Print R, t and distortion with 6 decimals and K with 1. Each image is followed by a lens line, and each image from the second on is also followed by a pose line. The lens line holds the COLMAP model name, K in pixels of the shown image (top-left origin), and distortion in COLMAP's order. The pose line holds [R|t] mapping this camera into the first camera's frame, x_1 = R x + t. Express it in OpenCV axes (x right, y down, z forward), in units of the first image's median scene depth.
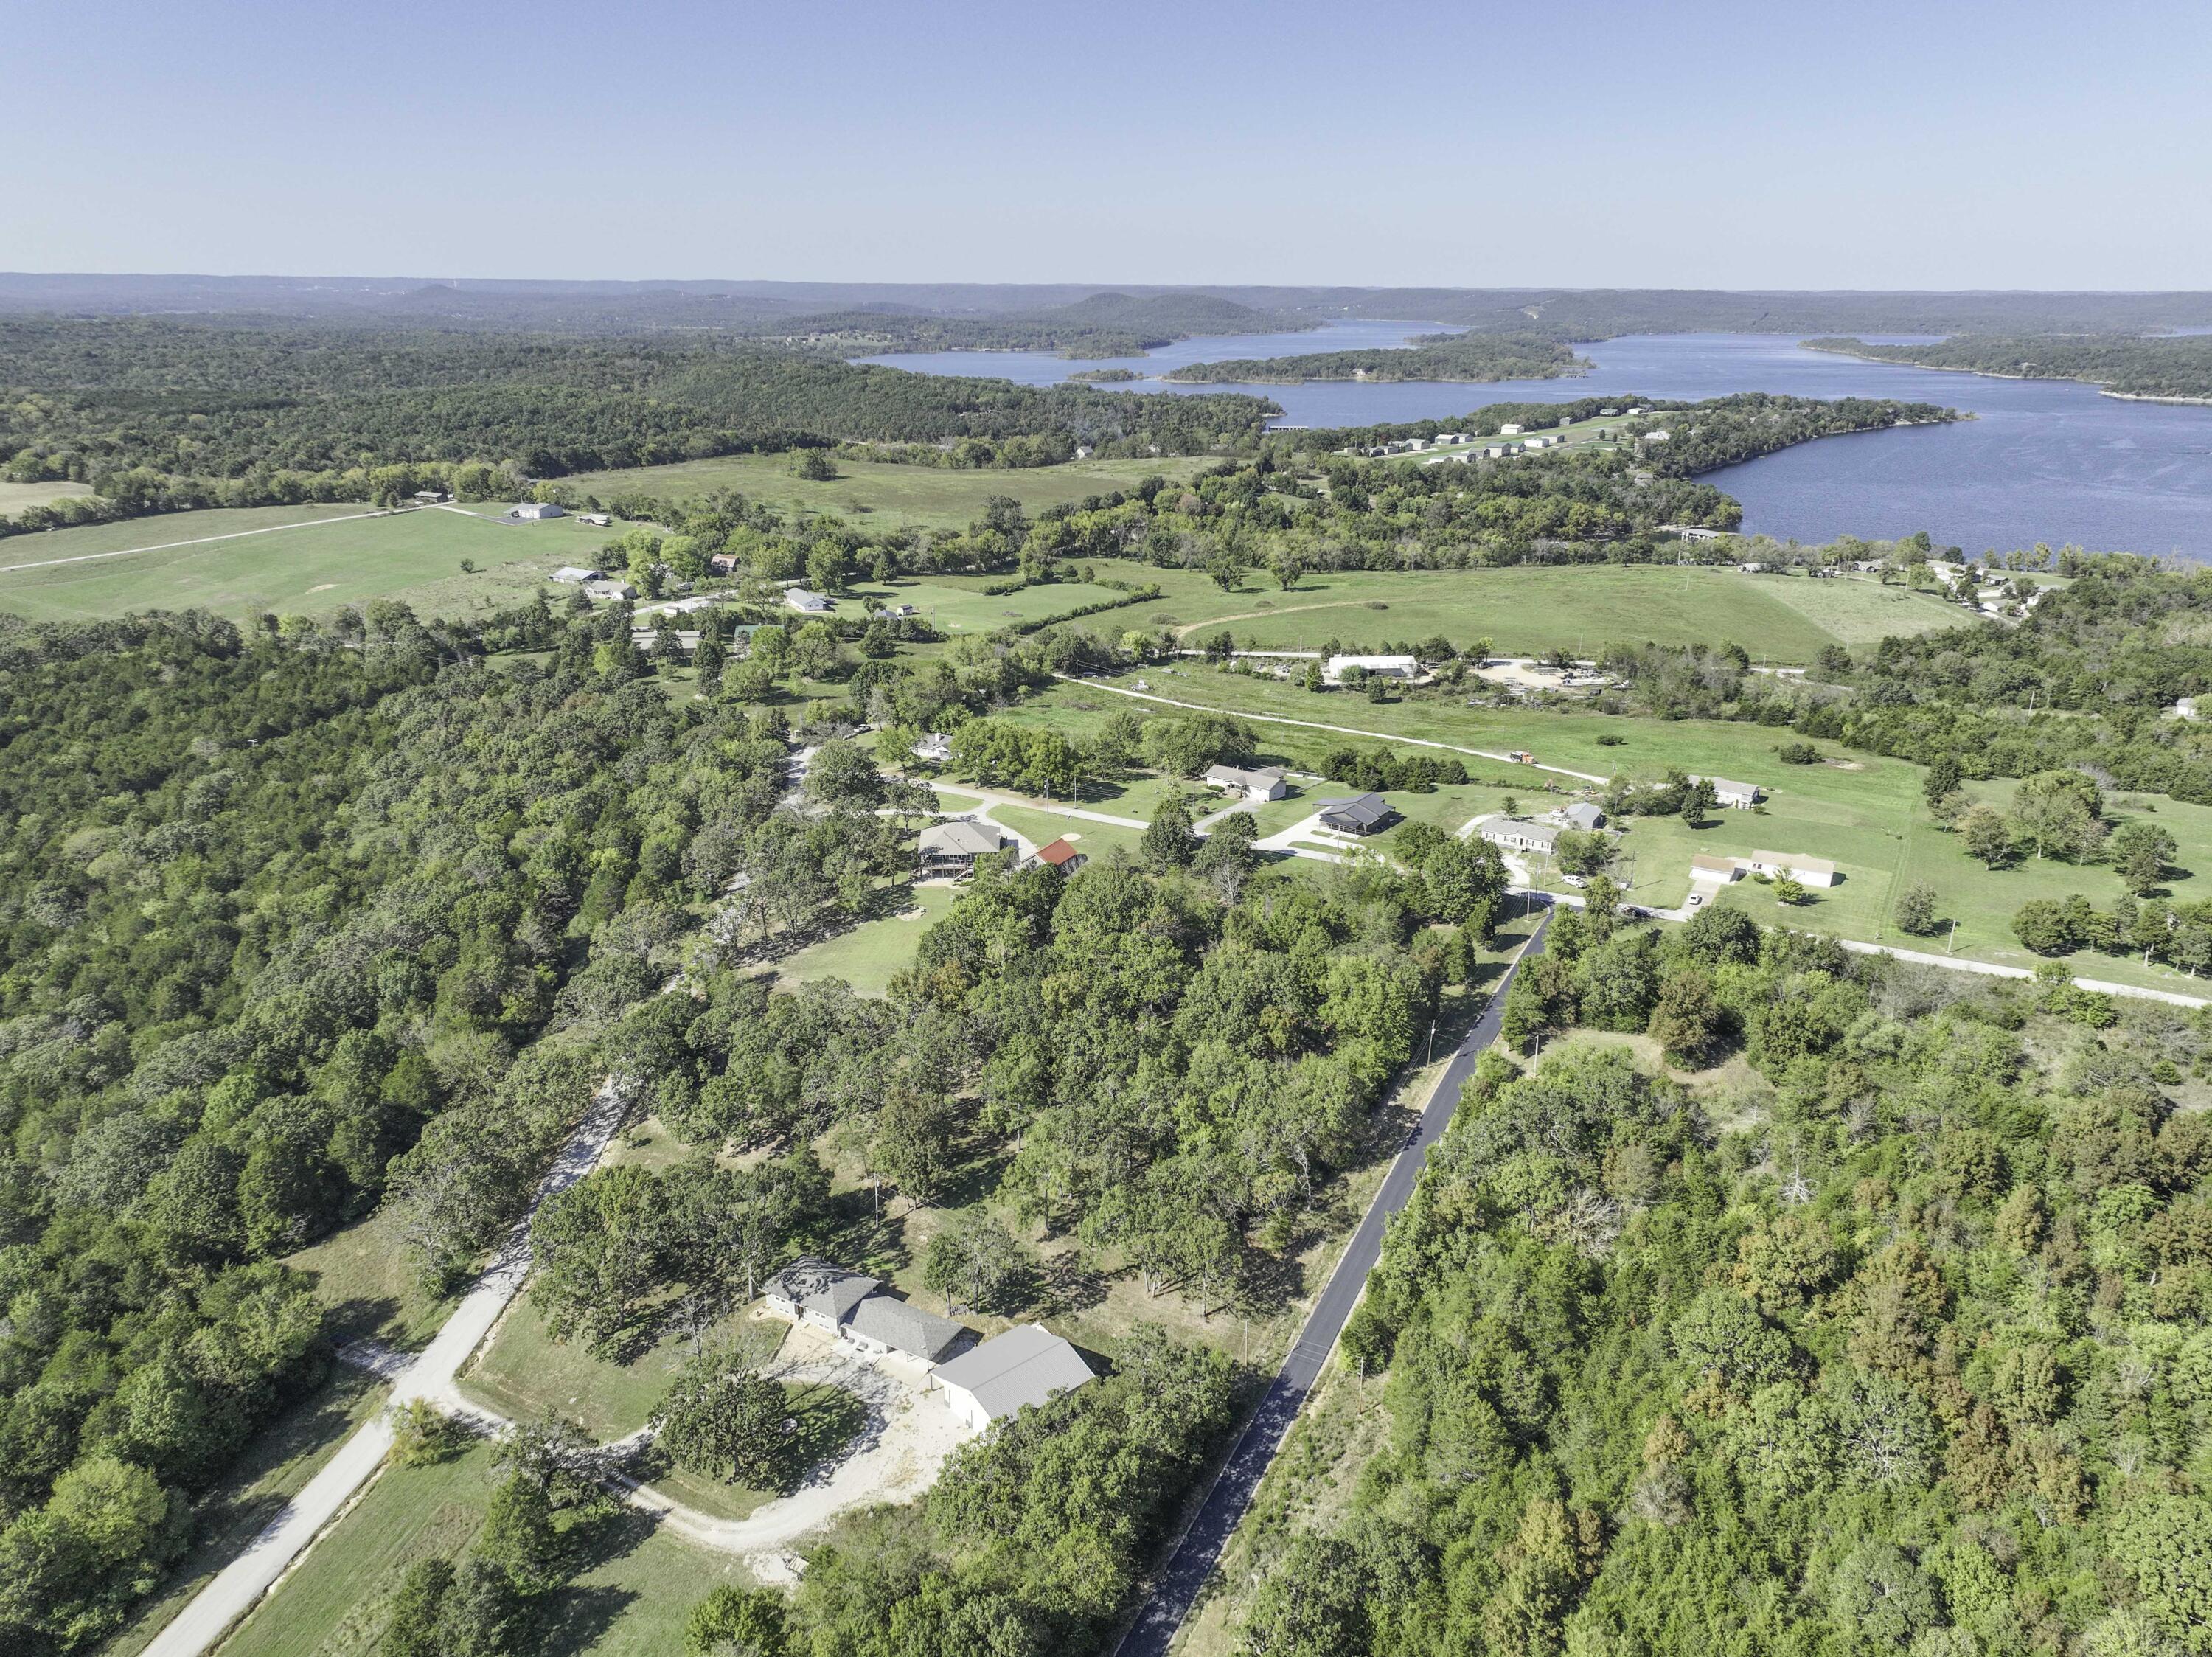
lens RADIAL K [[1542.6, 0, 1117.7], [0, 1542.6, 827.5], [0, 0, 1]] dist [0.001652, 0.010603]
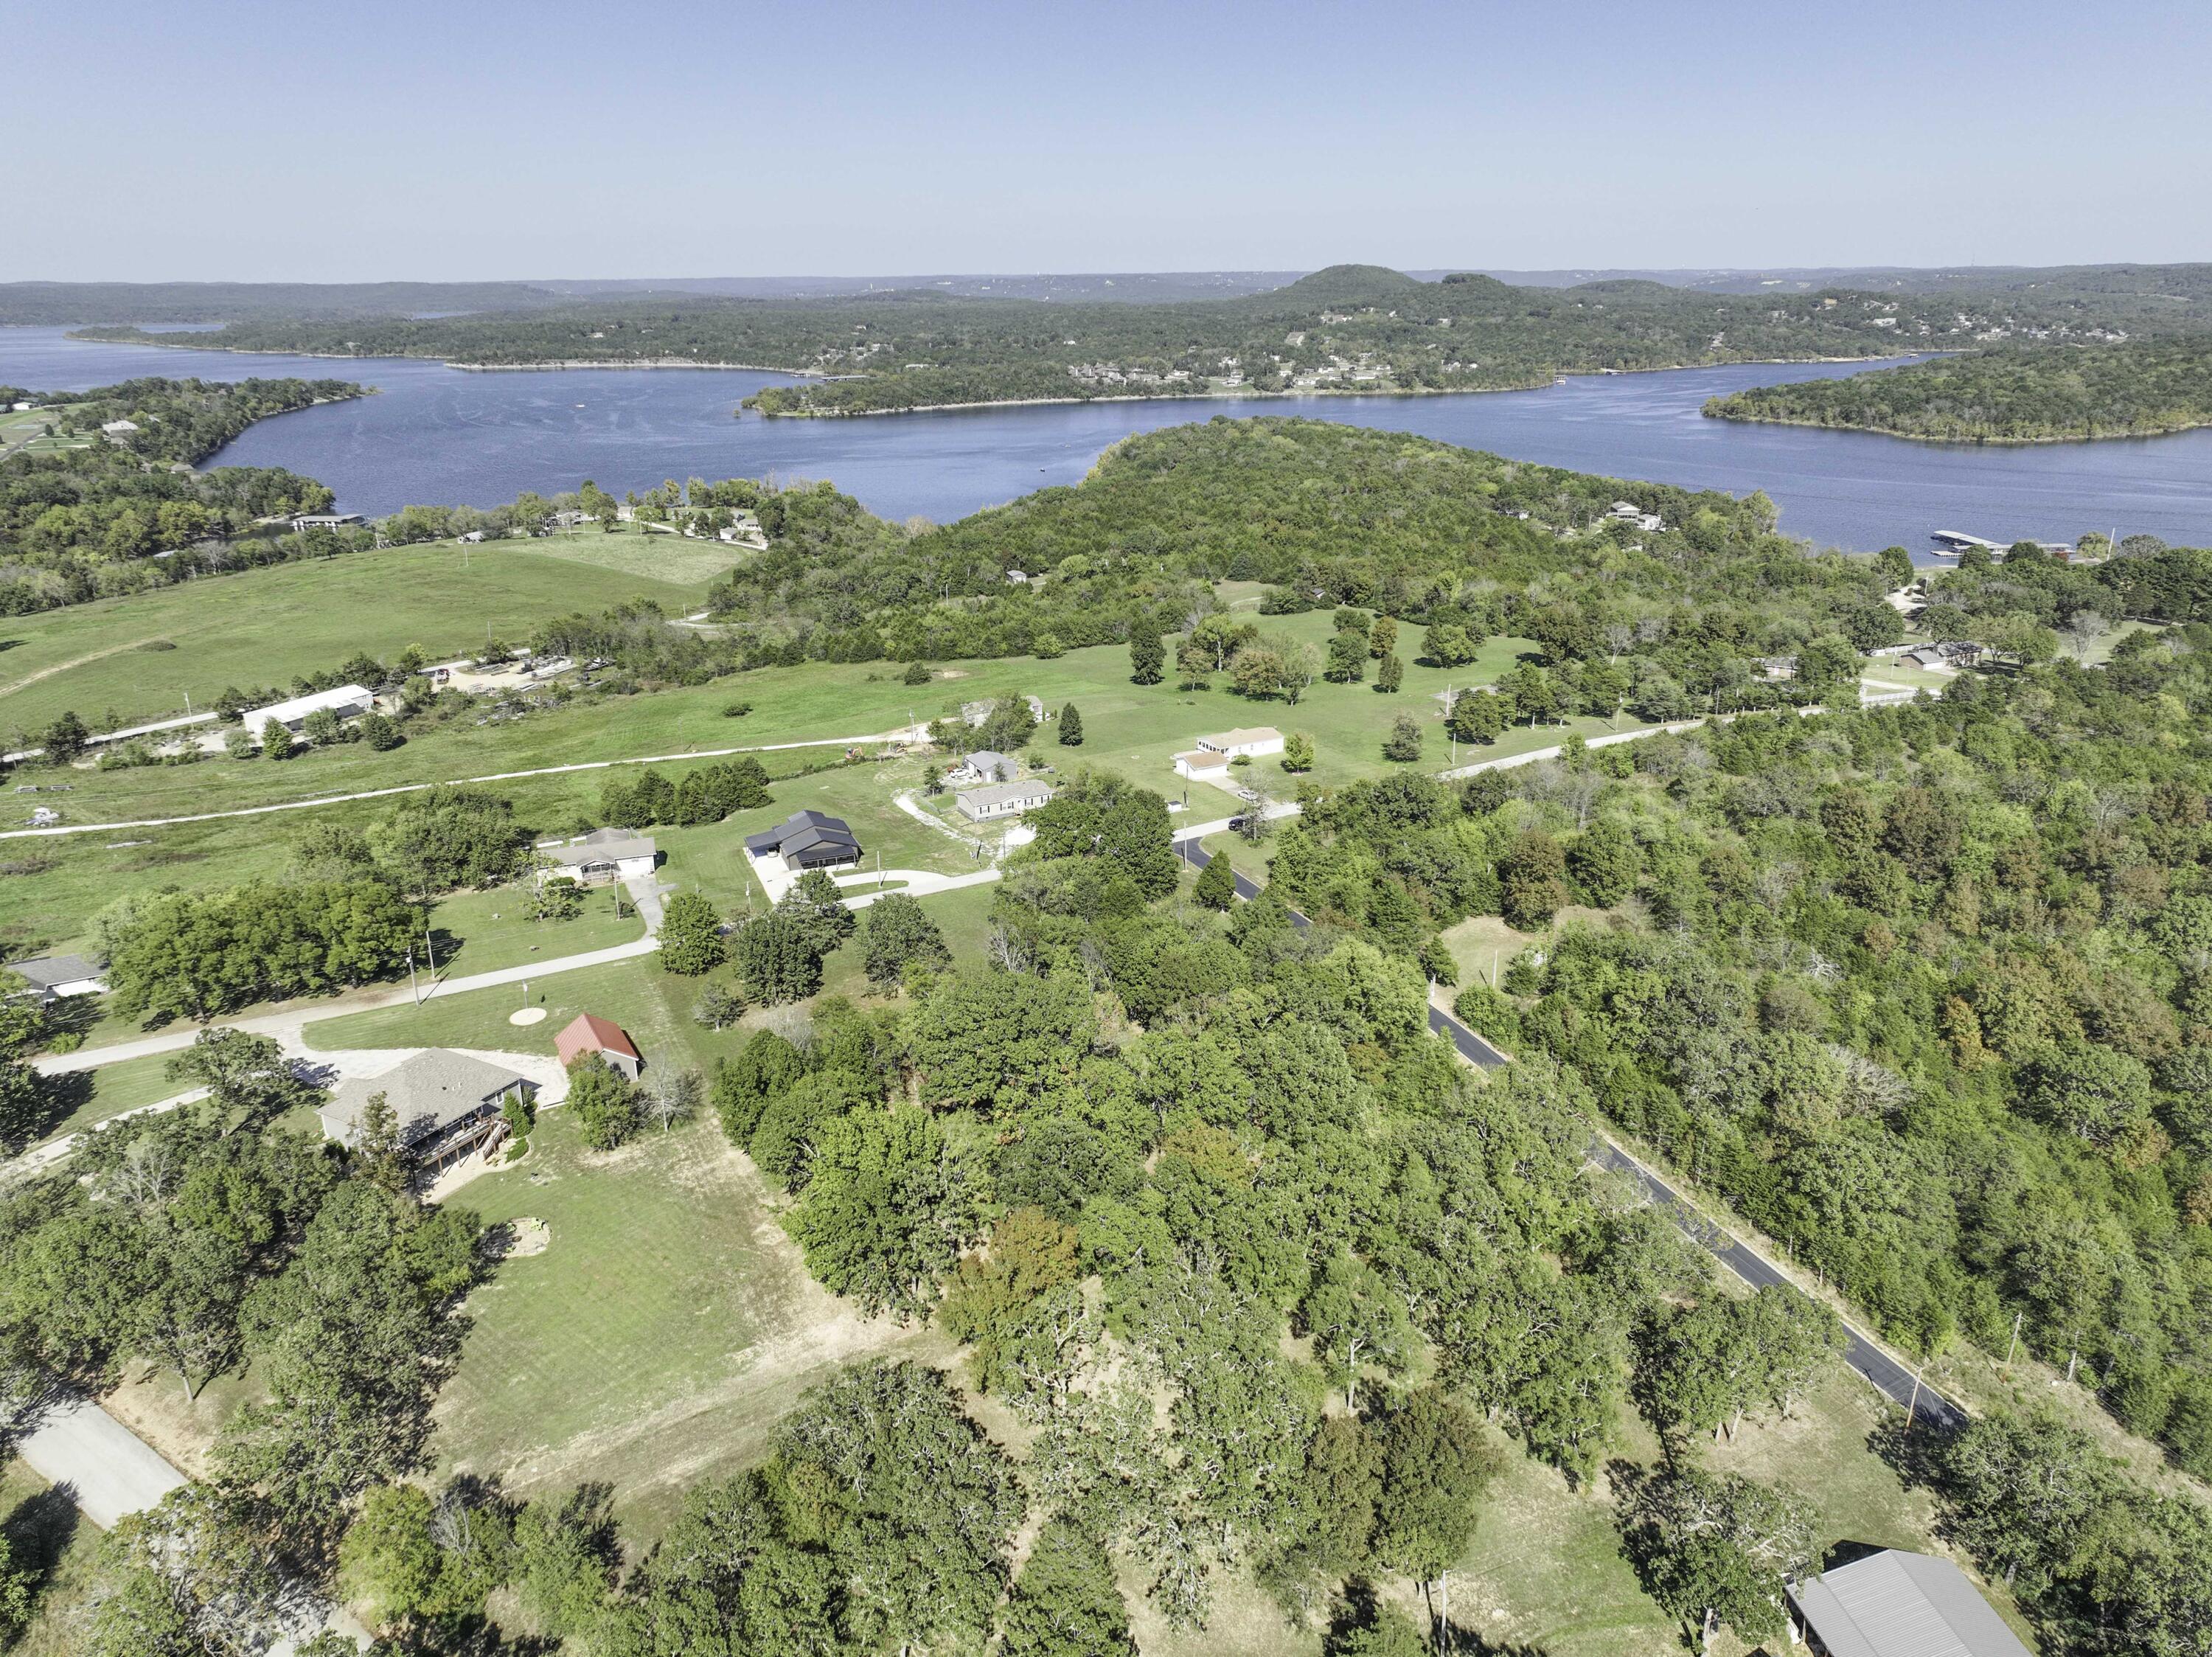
lens RADIAL K [[1542.6, 0, 1106.6], [0, 1542.6, 834.0], [0, 0, 1]] dist [0.001652, 0.010603]
pose [[0.536000, -0.294203, 0.791296, -0.189762], [0.288783, 0.944664, 0.155612, -0.046367], [-0.793290, 0.145105, 0.591300, 0.242205]]
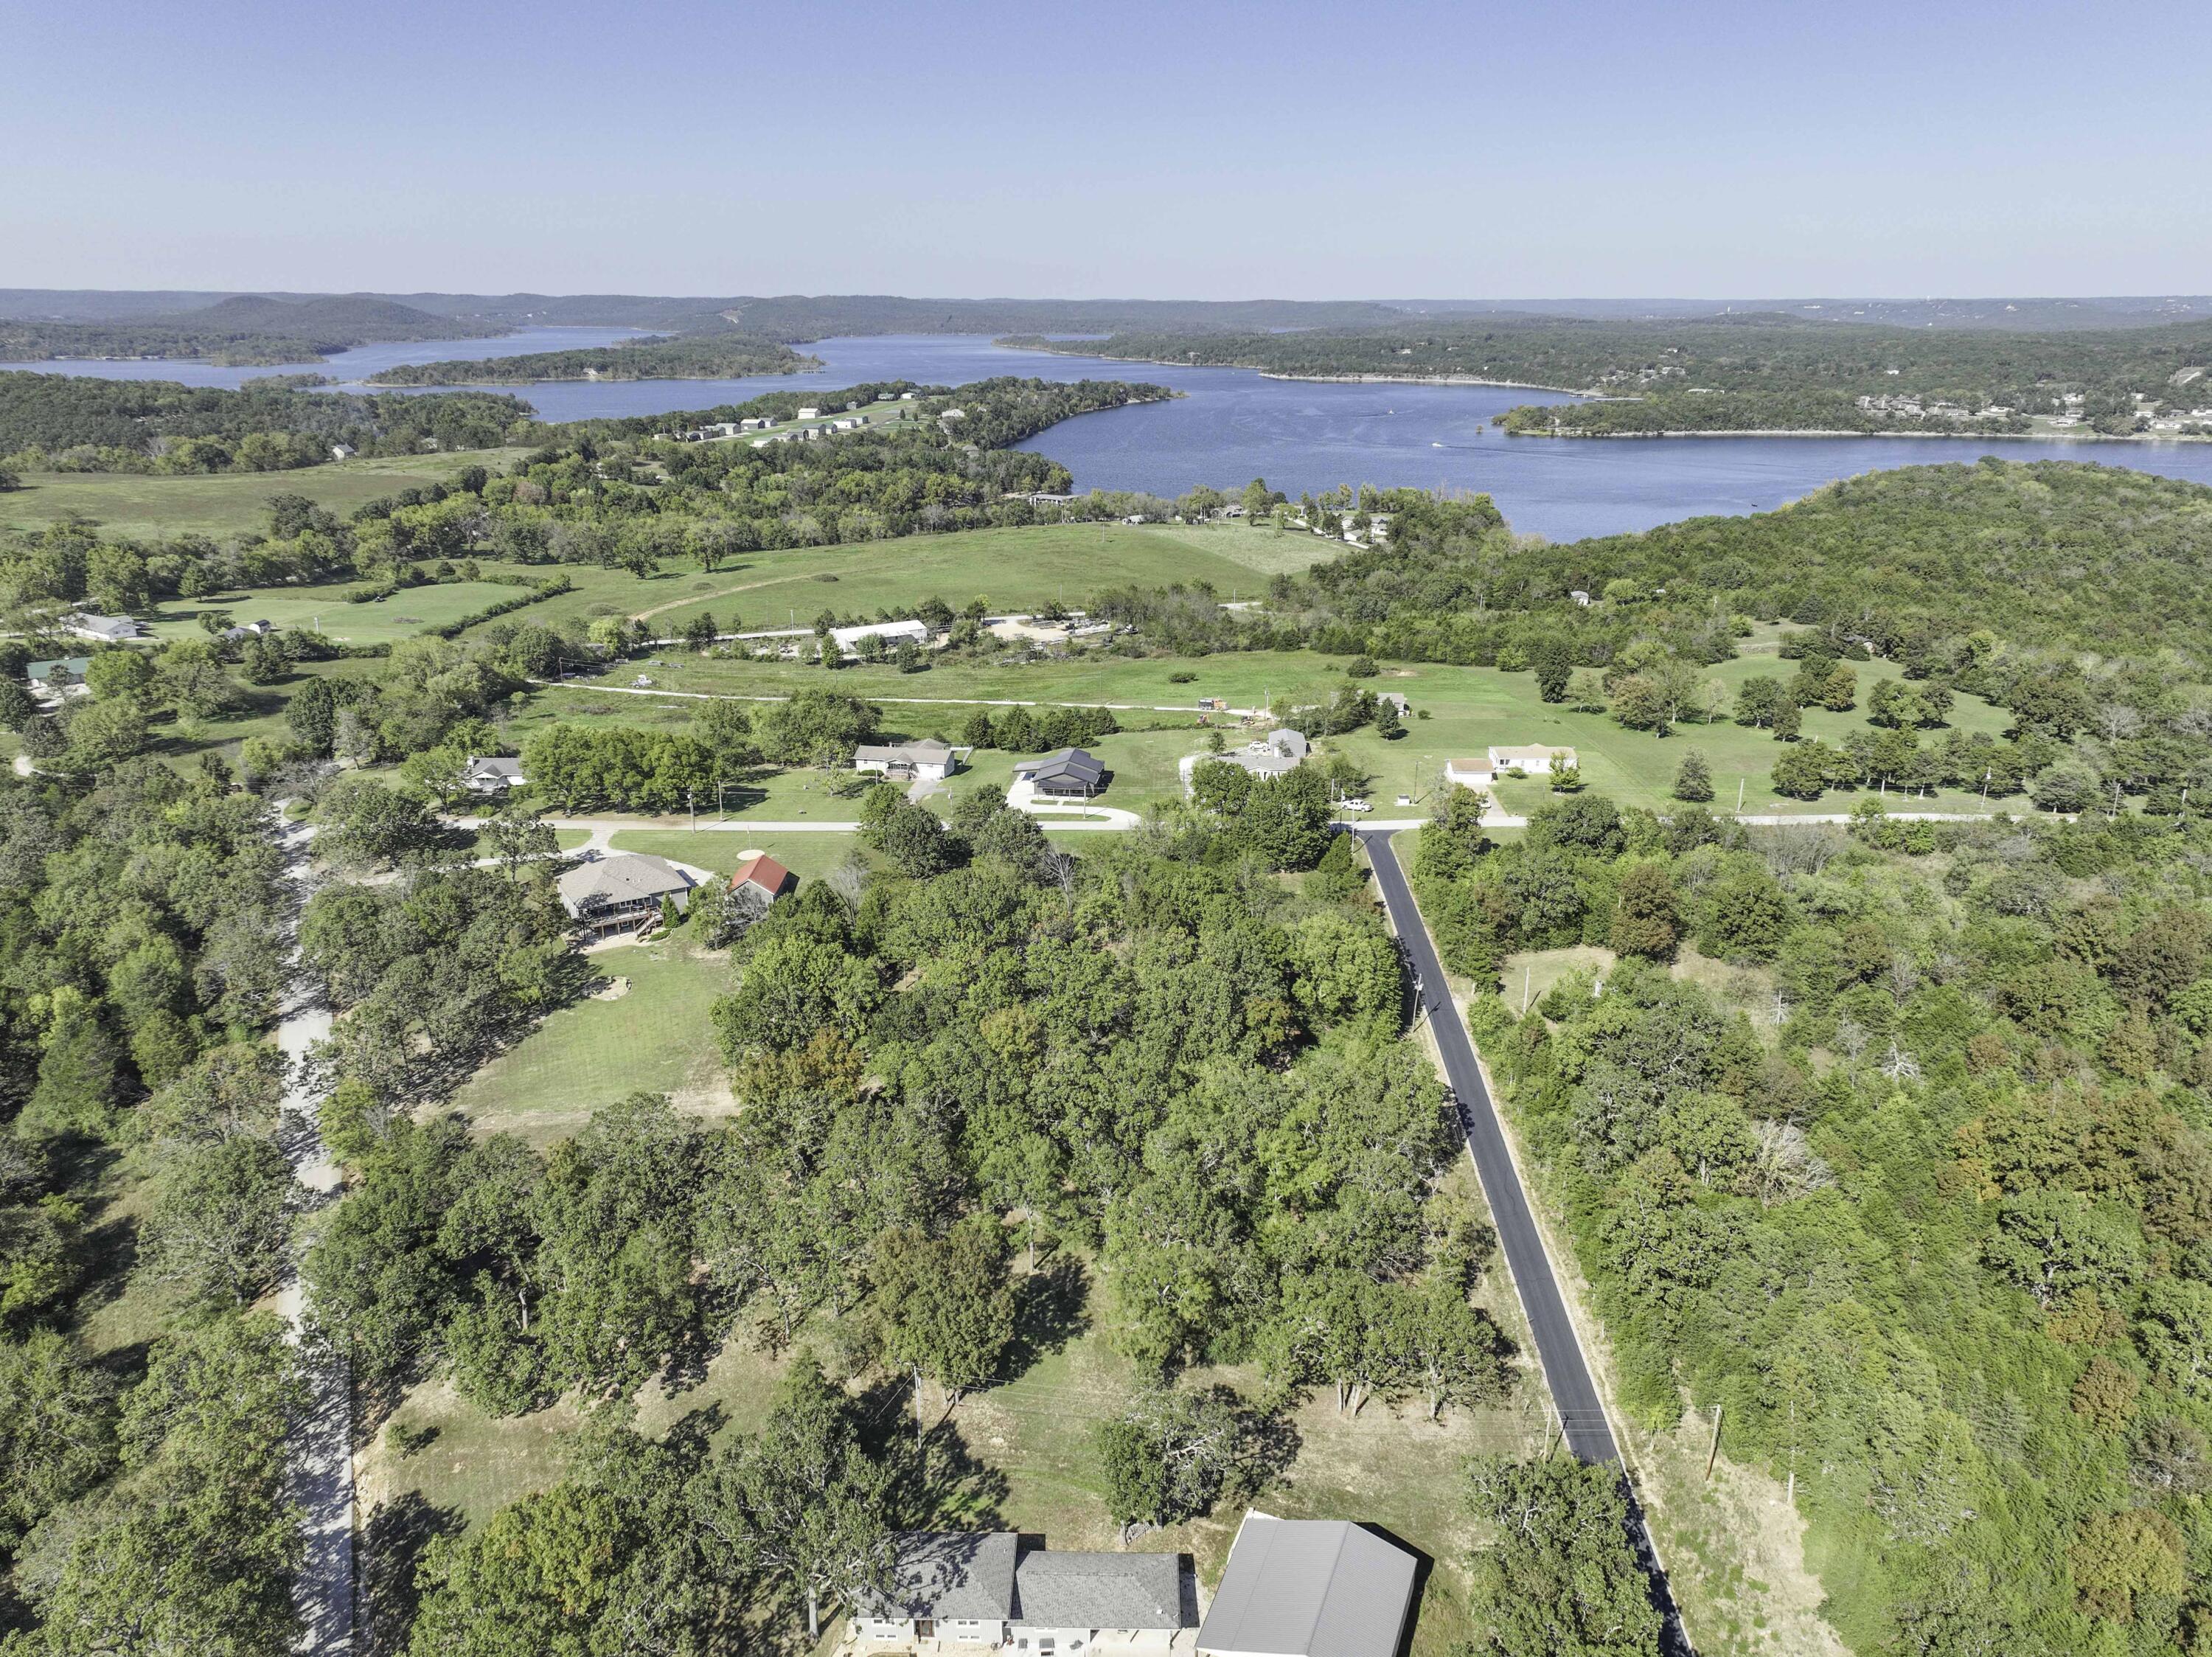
lens RADIAL K [[1542.6, 0, 1111.9], [0, 1542.6, 818.2], [0, 0, 1]] dist [0.001652, 0.010603]
pose [[0.881090, -0.151532, 0.448016, -0.111514], [0.156794, 0.987300, 0.025575, -0.001676], [-0.446201, 0.047713, 0.893660, 0.124749]]
